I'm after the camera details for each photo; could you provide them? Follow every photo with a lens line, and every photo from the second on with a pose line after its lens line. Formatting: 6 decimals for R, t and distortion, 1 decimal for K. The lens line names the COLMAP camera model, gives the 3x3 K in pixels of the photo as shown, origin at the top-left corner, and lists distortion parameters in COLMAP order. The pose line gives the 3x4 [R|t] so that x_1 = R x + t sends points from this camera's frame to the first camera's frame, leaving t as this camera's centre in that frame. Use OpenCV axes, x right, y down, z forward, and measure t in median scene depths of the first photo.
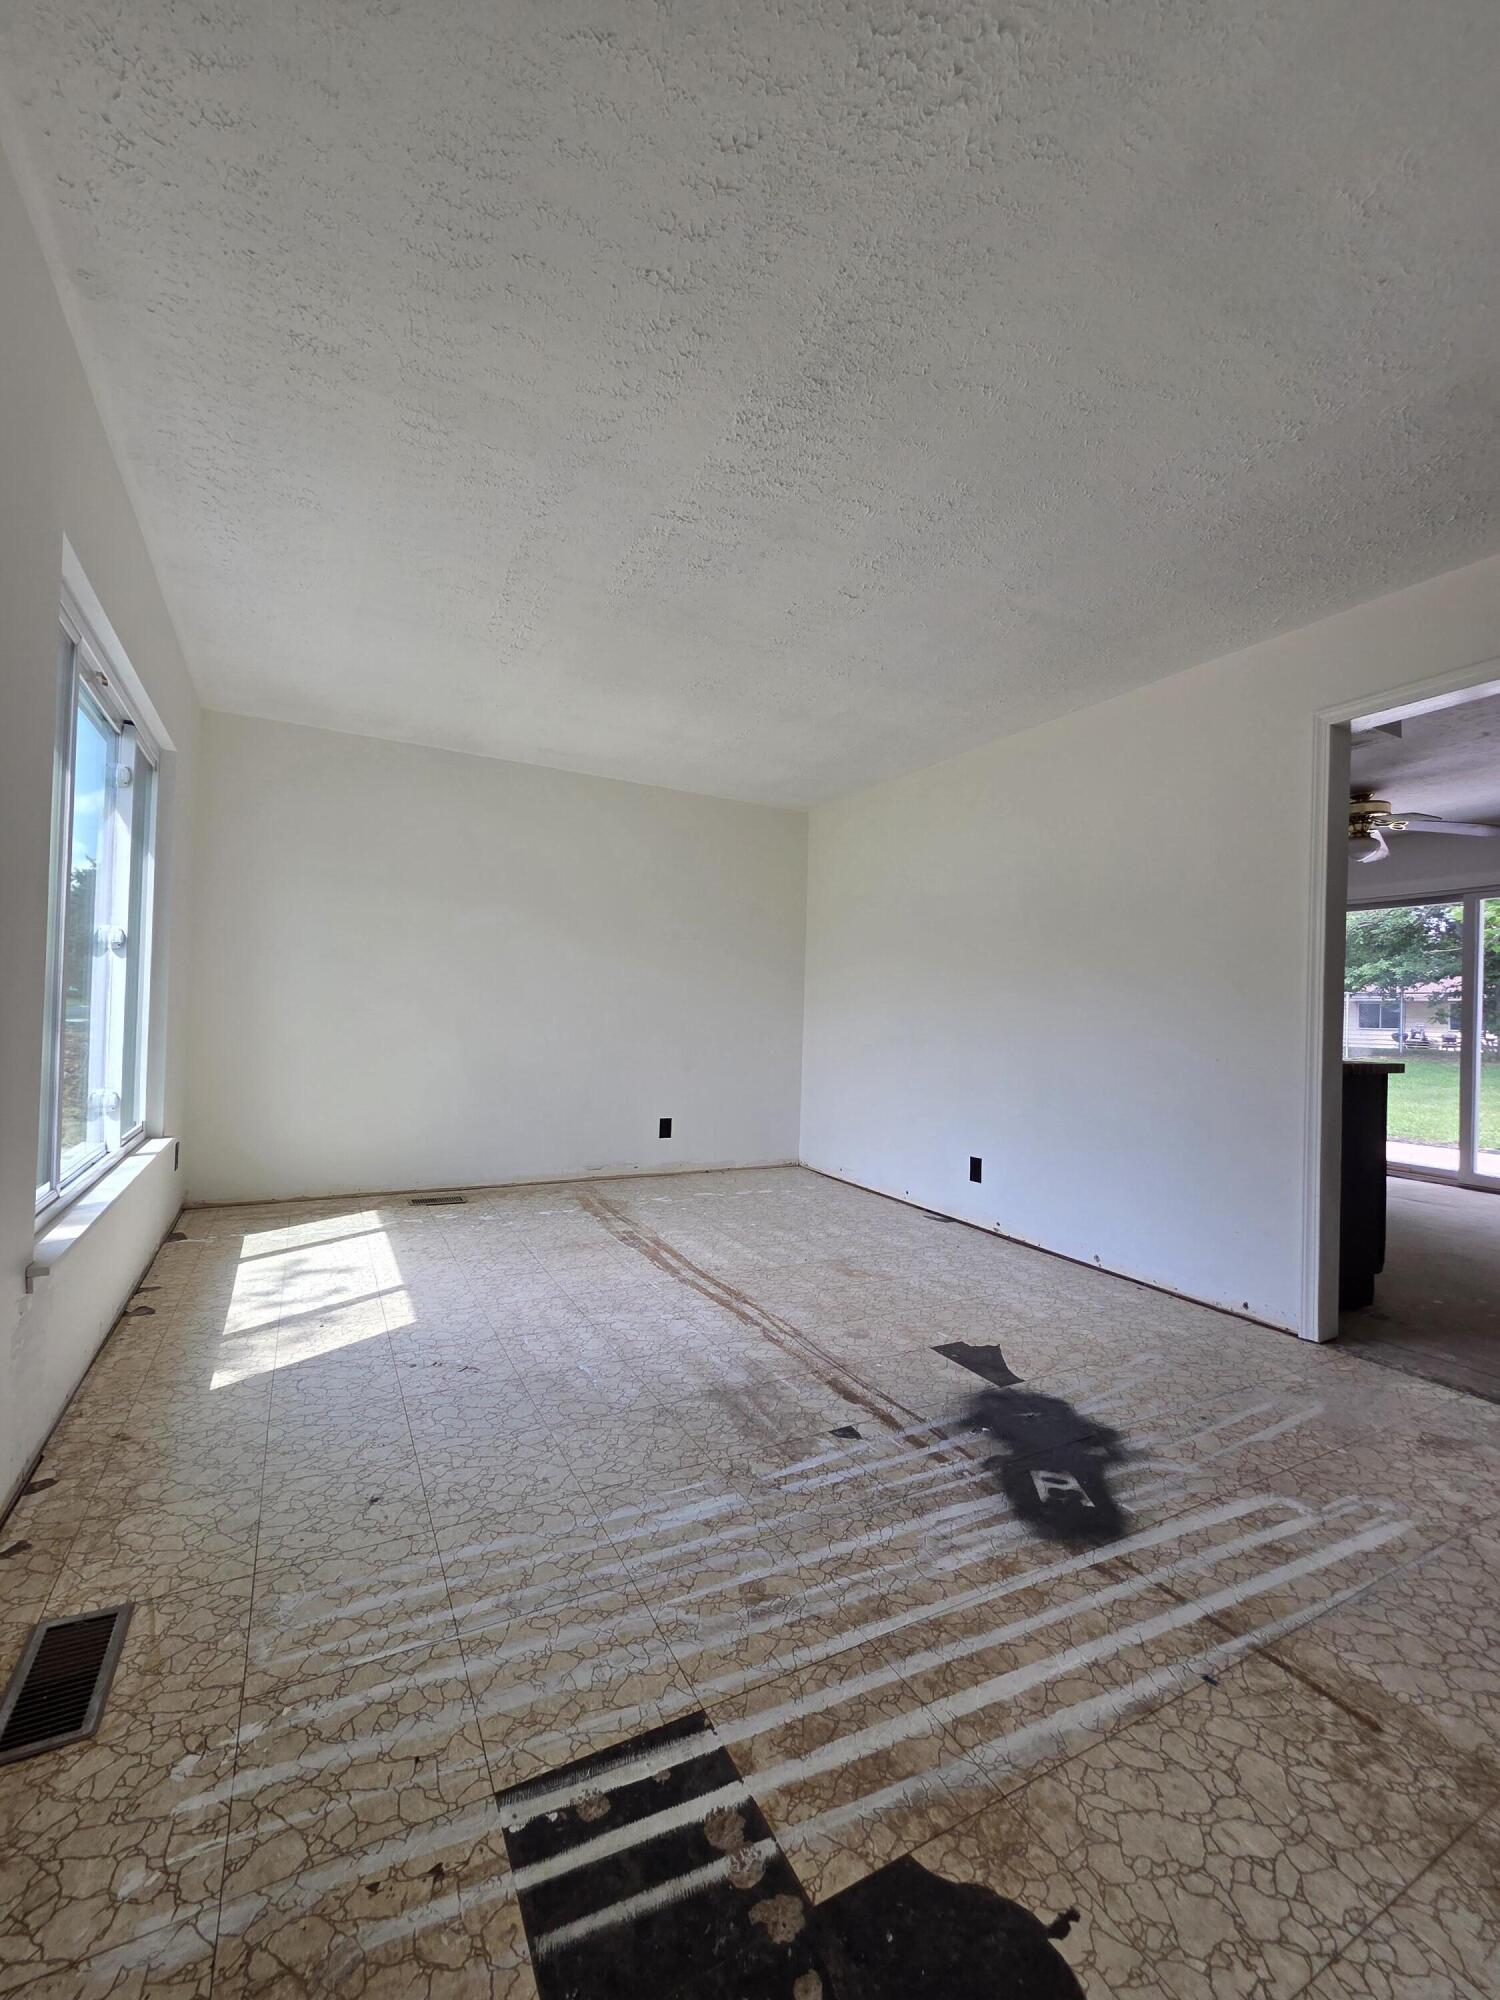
lens RADIAL K [[826.9, 0, 740.4], [0, 826.9, 1010.2], [0, 0, 1]] dist [-0.014515, 0.005714]
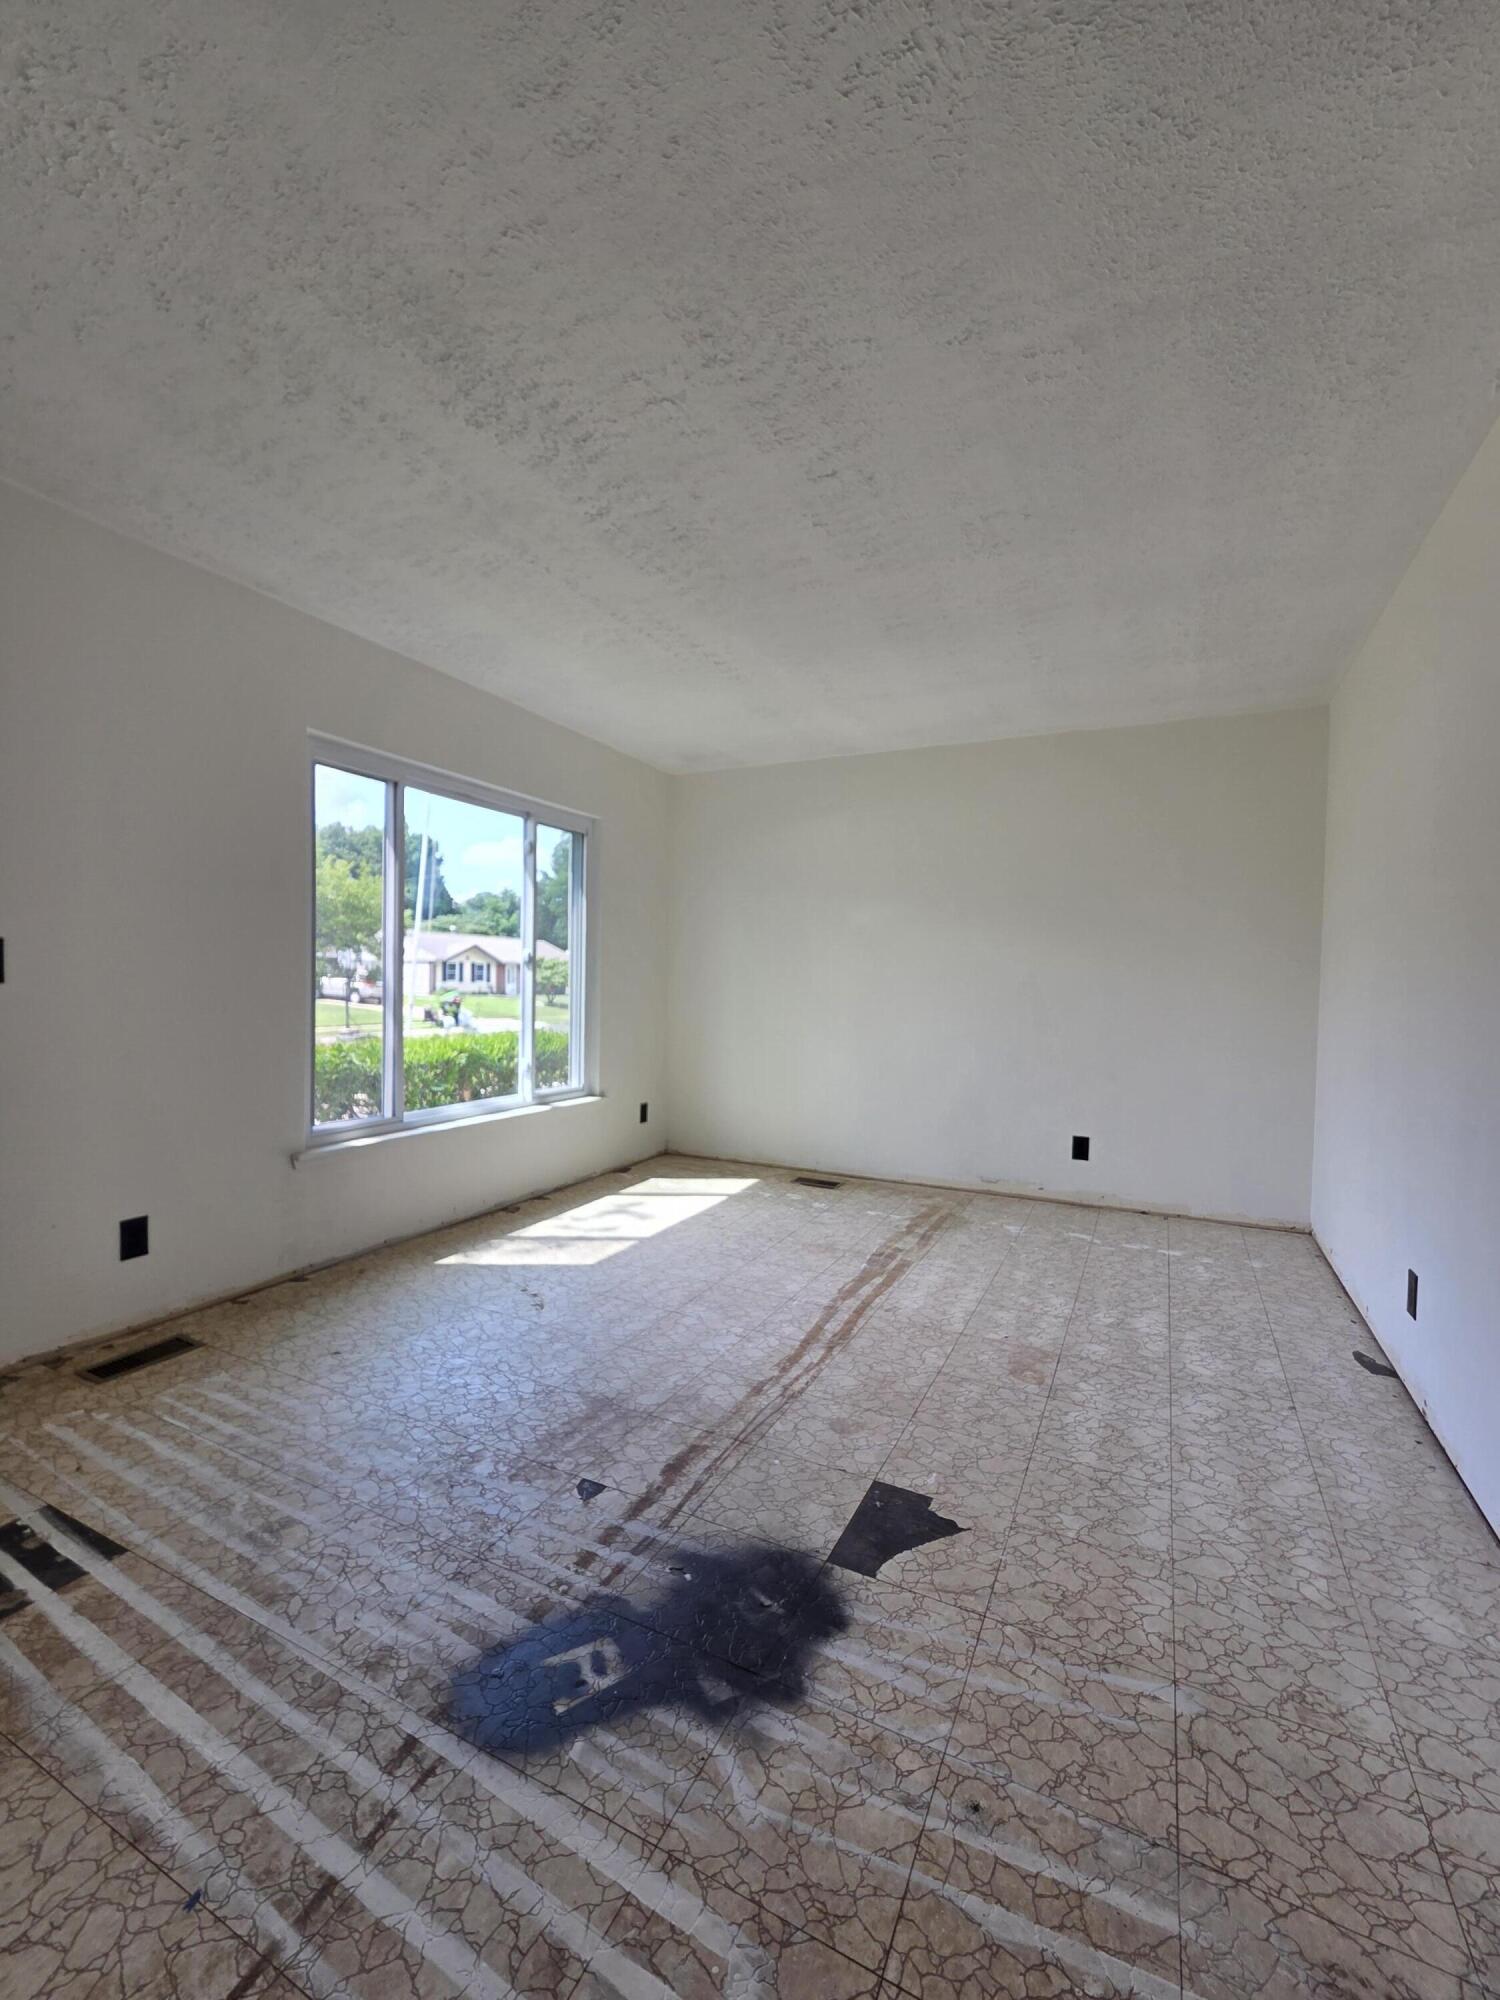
lens RADIAL K [[826.9, 0, 740.4], [0, 826.9, 1010.2], [0, 0, 1]] dist [-0.014515, 0.005714]
pose [[0.589148, 0.011828, -0.807938, 0.842957], [0.000102, 0.999892, 0.014713, -0.017249], [0.808025, -0.008750, 0.589083, 0.546764]]
